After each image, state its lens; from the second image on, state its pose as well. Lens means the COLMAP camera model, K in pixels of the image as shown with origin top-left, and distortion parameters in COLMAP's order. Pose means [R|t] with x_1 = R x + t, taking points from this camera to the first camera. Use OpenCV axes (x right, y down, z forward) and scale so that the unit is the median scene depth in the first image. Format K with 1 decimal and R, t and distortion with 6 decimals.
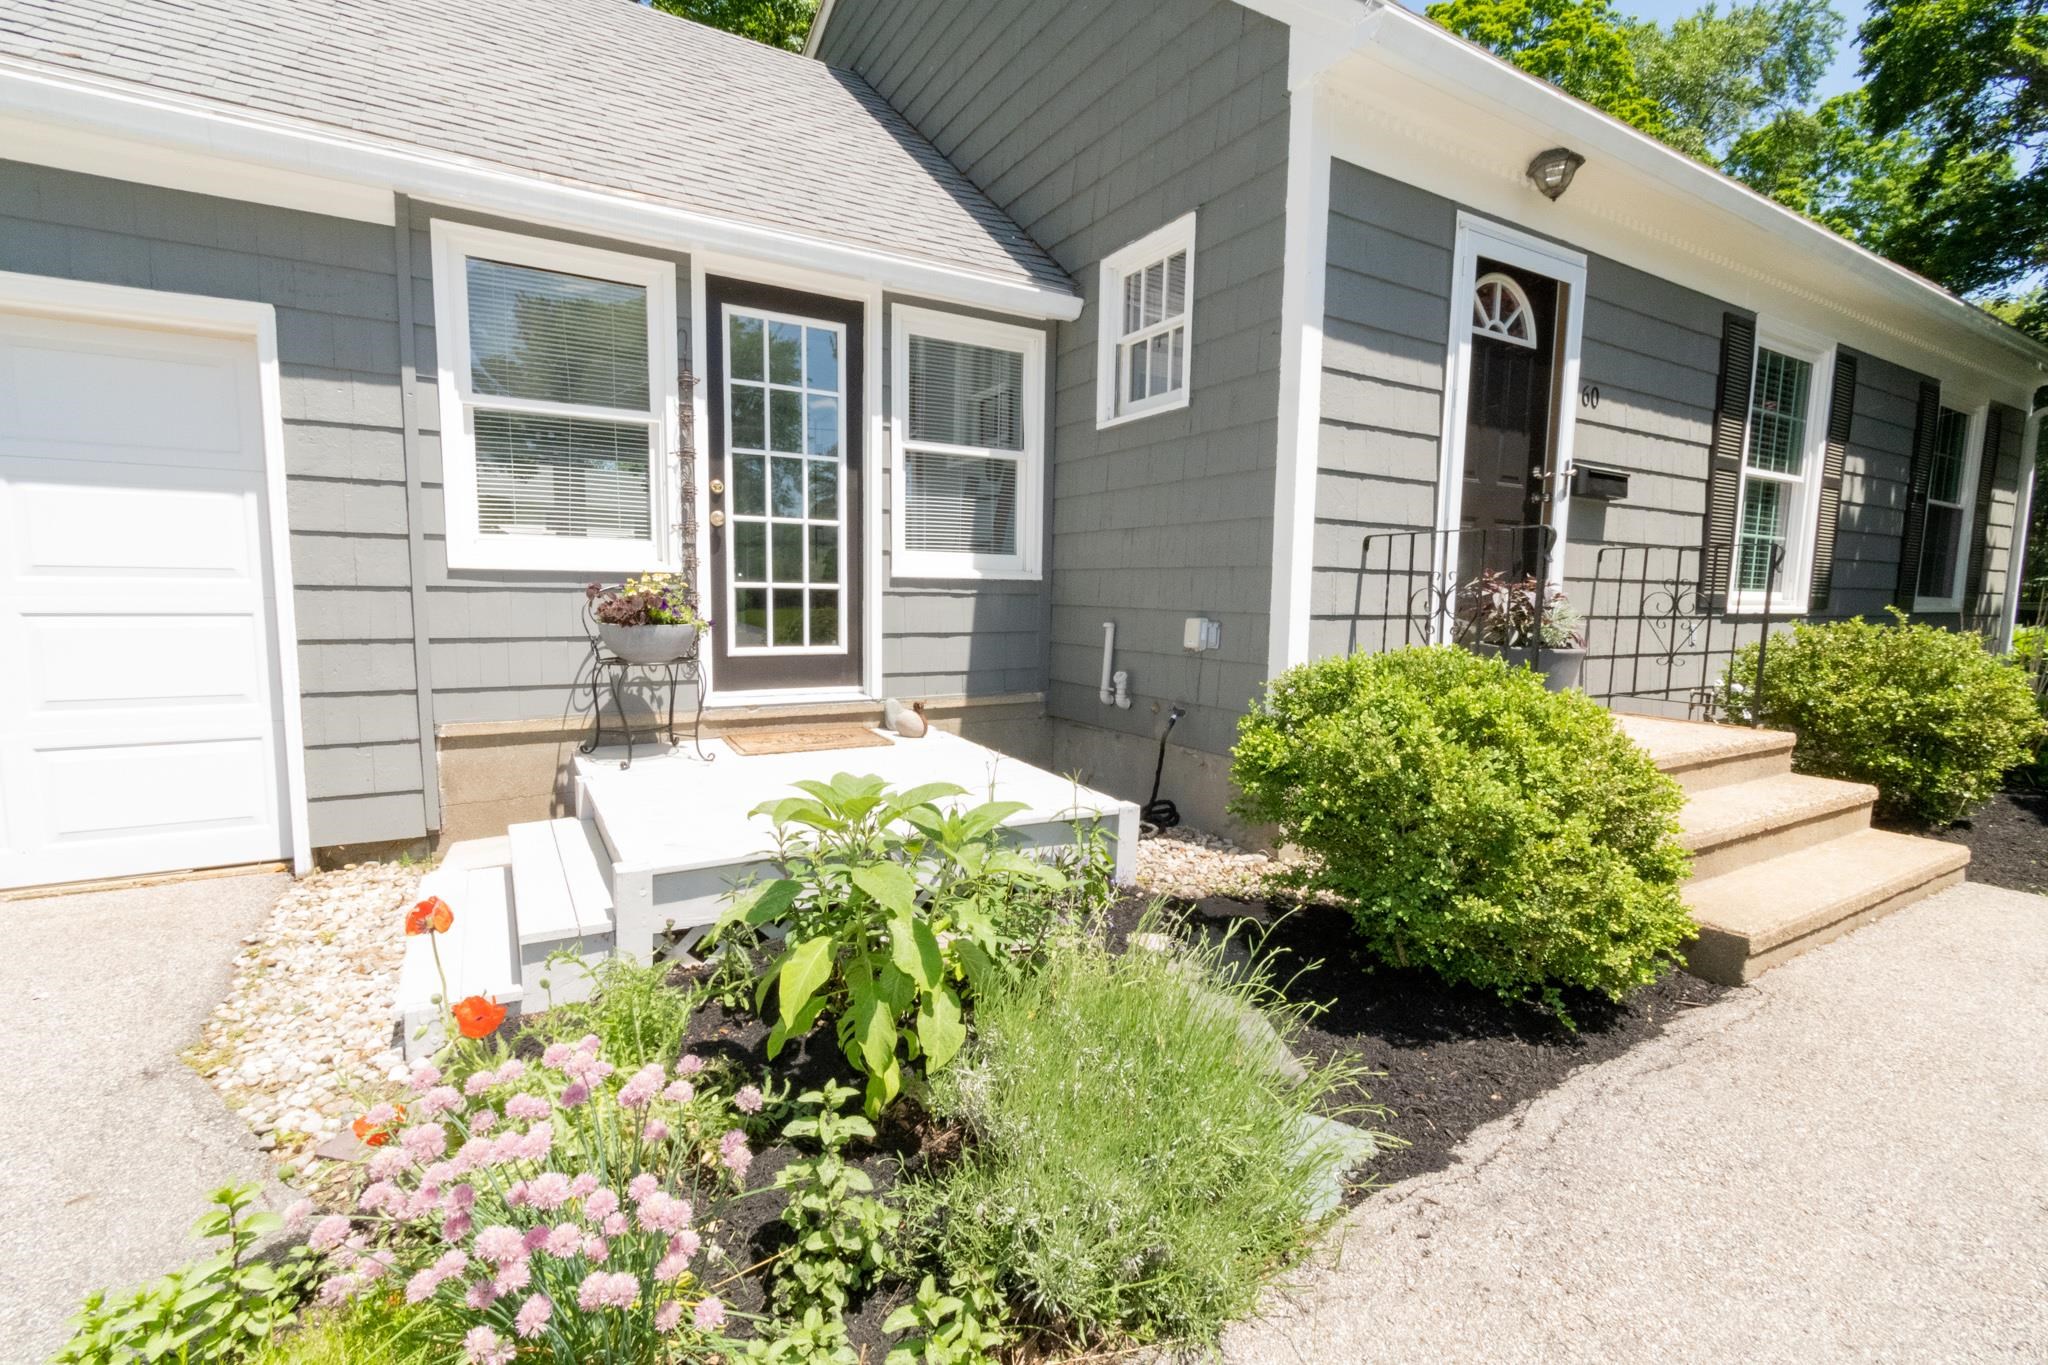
lens RADIAL K [[880.9, 0, 1024.5], [0, 880.9, 687.3], [0, 0, 1]] dist [0.002625, 0.000347]
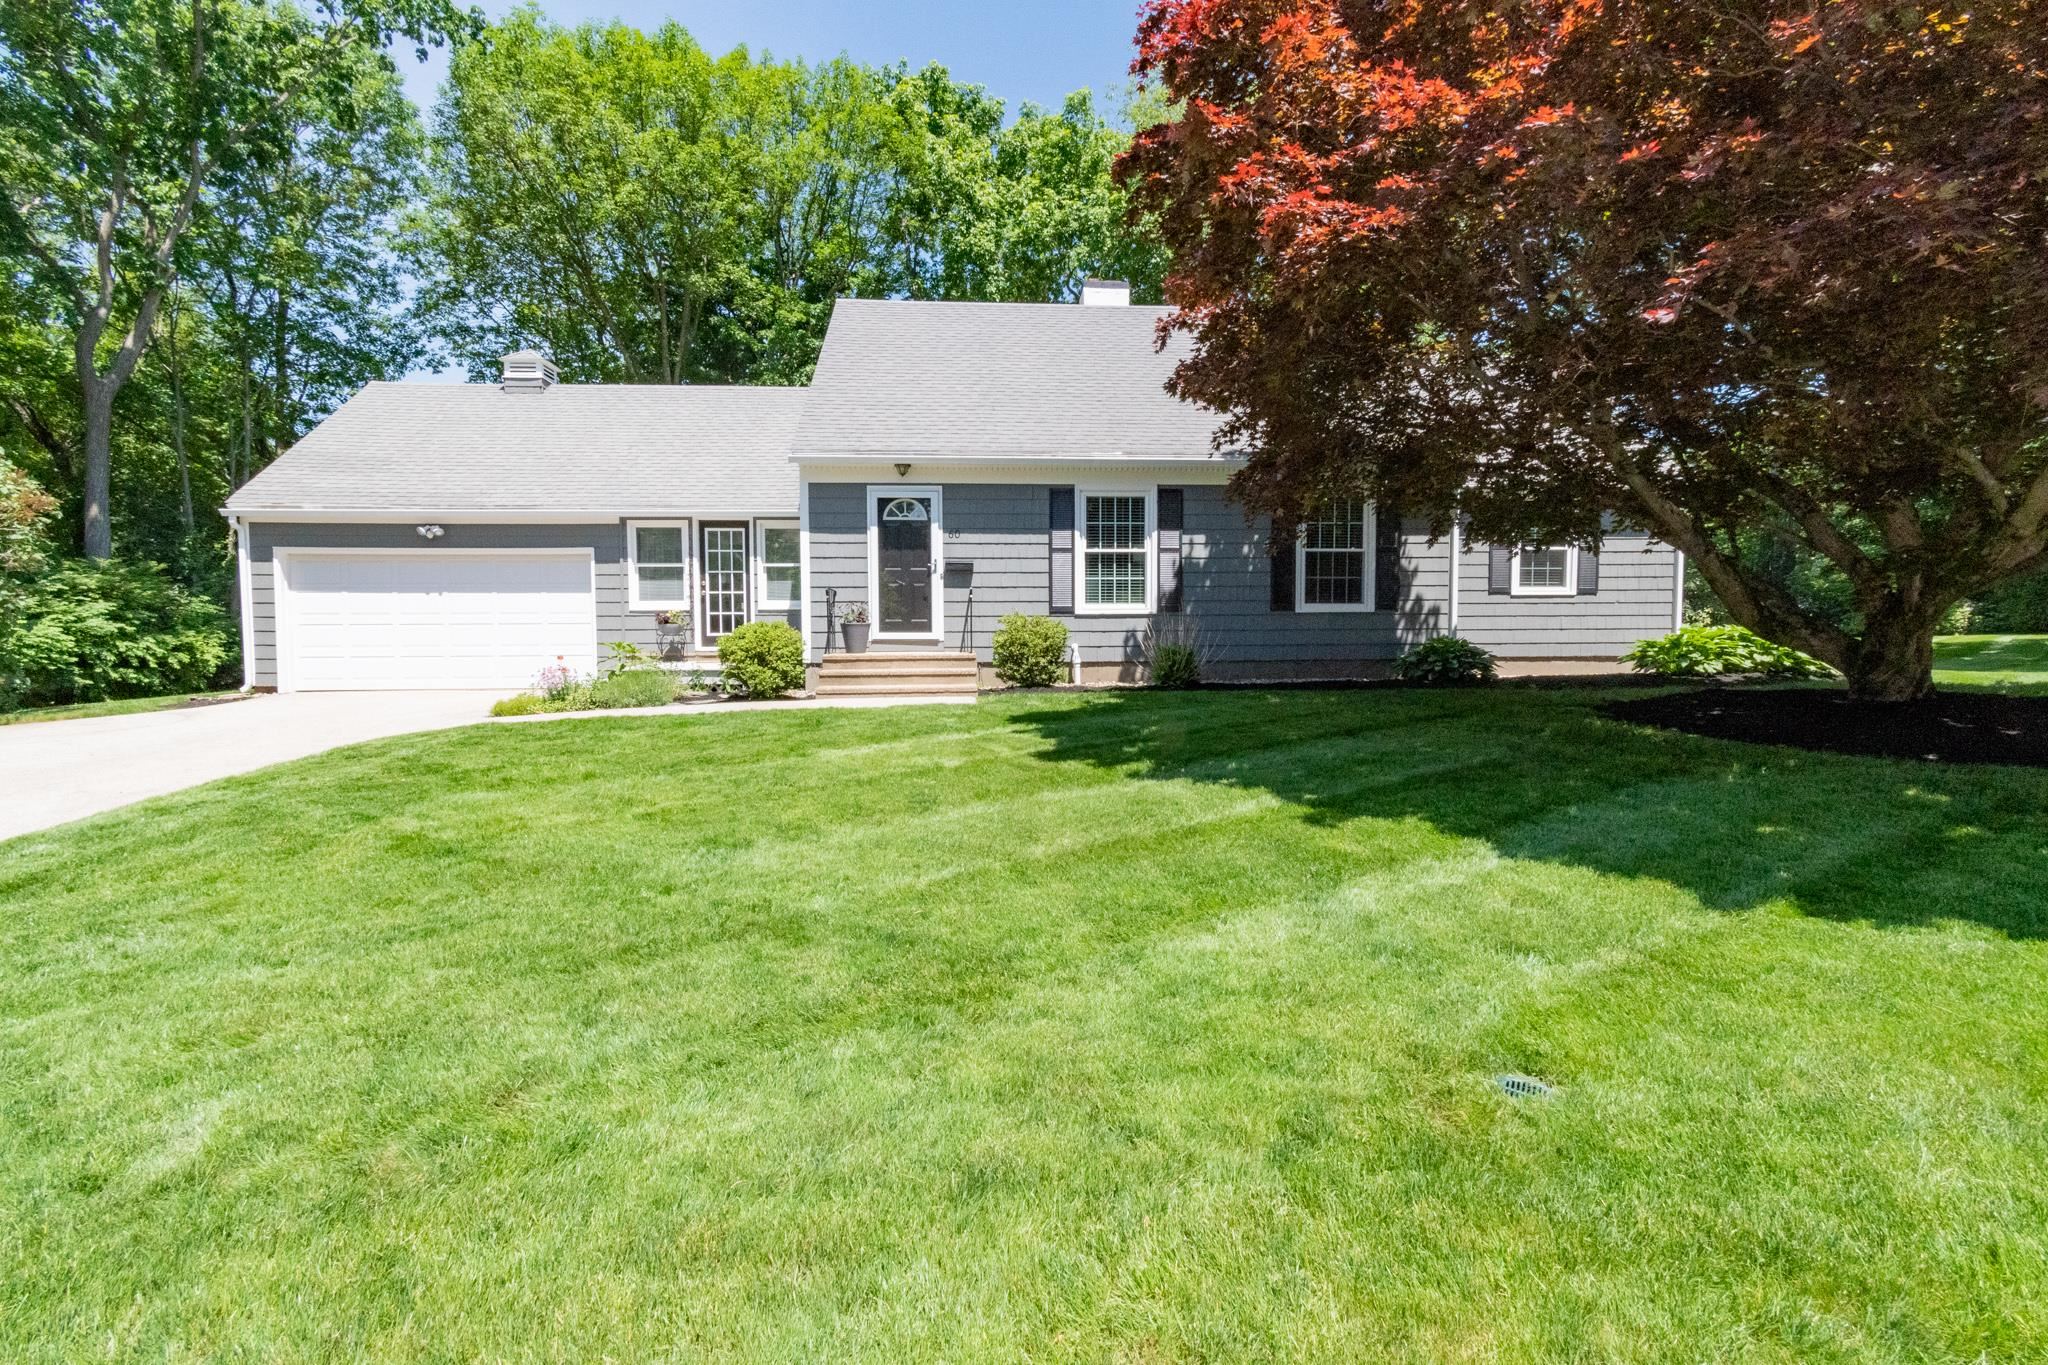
lens RADIAL K [[913.1, 0, 1031.6], [0, 913.1, 687.2], [0, 0, 1]] dist [0.003074, 0.000393]
pose [[0.900046, -0.000231, -0.435794, 2.268421], [-0.027599, 0.997962, -0.057530, 0.321444], [0.434919, 0.063807, 0.898206, -1.507776]]
